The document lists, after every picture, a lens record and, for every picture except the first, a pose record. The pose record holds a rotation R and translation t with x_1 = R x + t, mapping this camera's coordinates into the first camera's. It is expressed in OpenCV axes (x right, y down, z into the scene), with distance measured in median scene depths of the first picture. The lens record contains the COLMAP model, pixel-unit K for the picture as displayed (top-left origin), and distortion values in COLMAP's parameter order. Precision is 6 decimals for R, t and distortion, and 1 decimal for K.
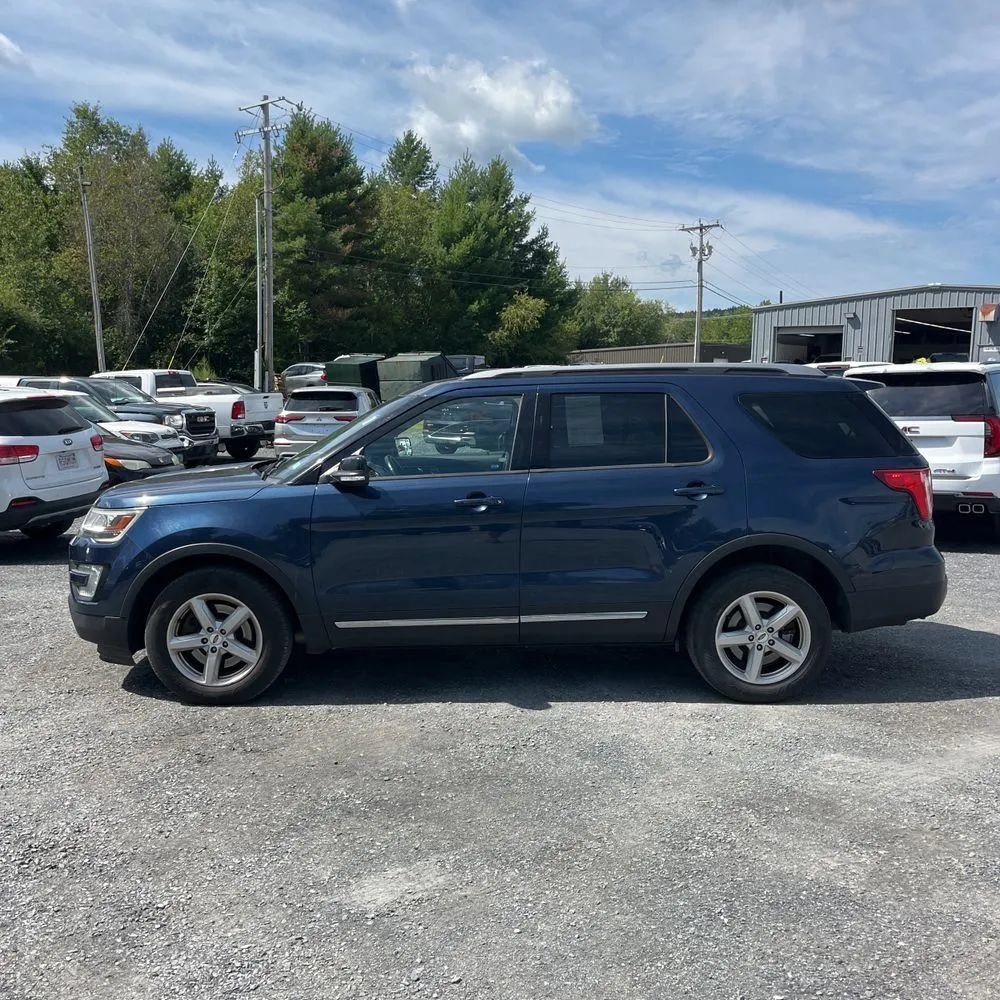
lens RADIAL K [[1028.1, 0, 485.2], [0, 1028.1, 512.7], [0, 0, 1]] dist [0.027276, -0.013601]
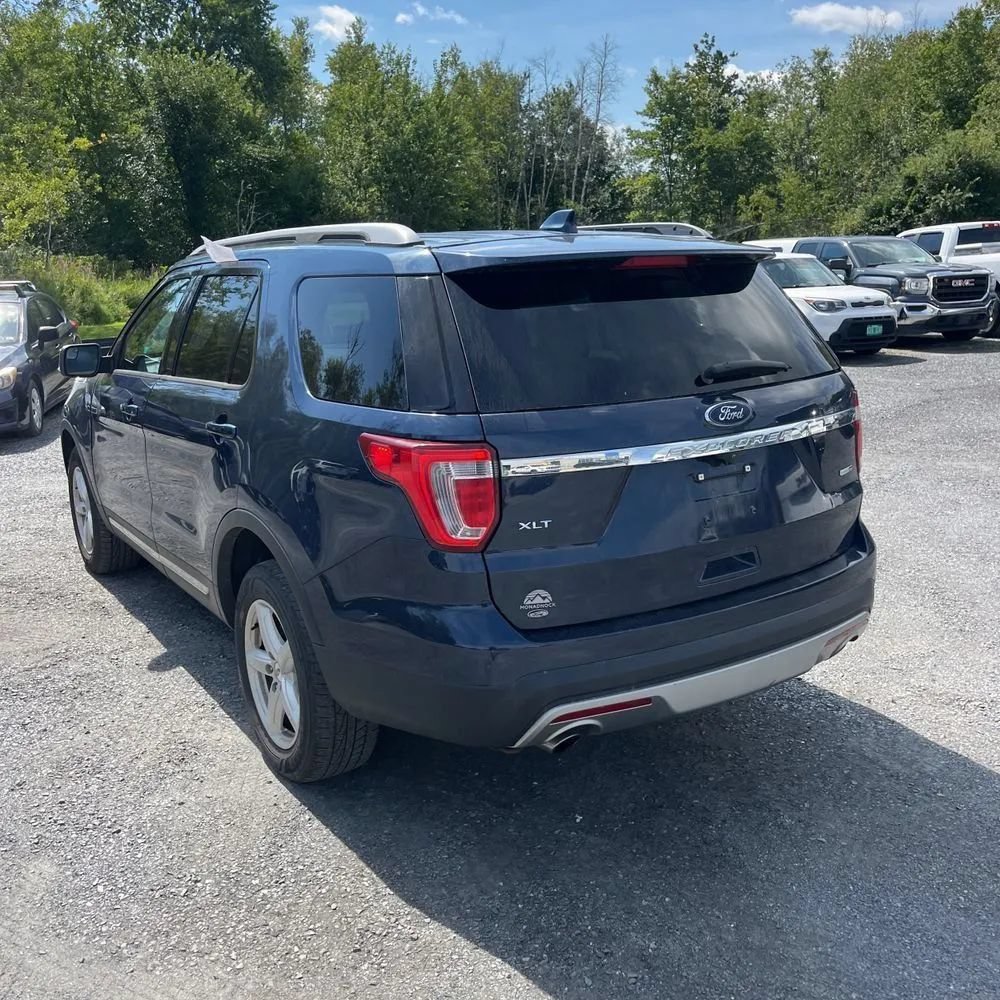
lens RADIAL K [[1004.8, 0, 475.9], [0, 1004.8, 502.0], [0, 0, 1]] dist [0.035084, -0.009093]
pose [[0.540129, 0.187583, -0.820411, 0.106955], [-0.078265, 0.981814, 0.172960, -0.012921], [0.837935, -0.029211, 0.544987, 0.099889]]
